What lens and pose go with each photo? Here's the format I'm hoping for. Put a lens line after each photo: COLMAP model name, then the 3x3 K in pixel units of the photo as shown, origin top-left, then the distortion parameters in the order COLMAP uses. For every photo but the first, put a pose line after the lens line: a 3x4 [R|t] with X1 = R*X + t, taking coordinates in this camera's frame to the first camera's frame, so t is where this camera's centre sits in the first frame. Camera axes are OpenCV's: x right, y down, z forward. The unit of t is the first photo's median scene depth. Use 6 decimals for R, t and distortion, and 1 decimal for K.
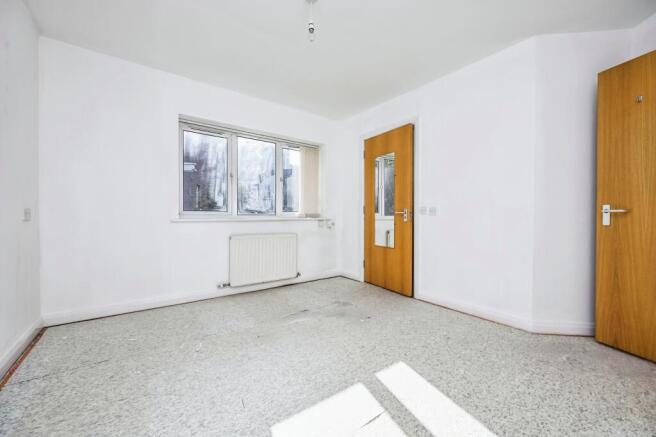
lens RADIAL K [[260.2, 0, 329.5], [0, 260.2, 218.3], [0, 0, 1]] dist [0.000537, 0.000037]
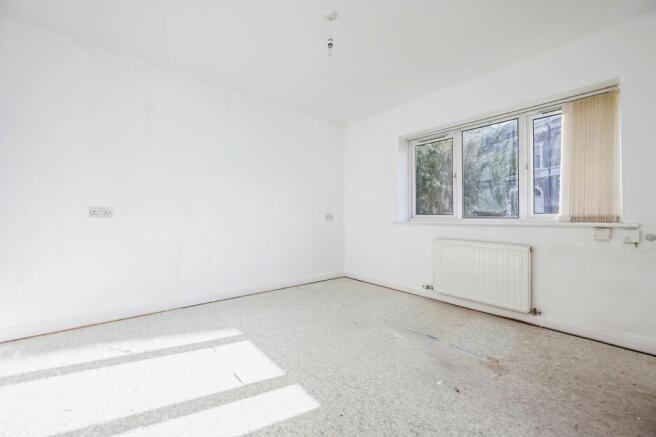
lens RADIAL K [[260.2, 0, 329.4], [0, 260.2, 216.9], [0, 0, 1]] dist [0.000537, 0.000037]
pose [[0.059293, -0.011334, -0.998176, 0.545791], [-0.023403, 0.999645, -0.012740, 0.006197], [0.997966, 0.024116, 0.059007, 0.510661]]
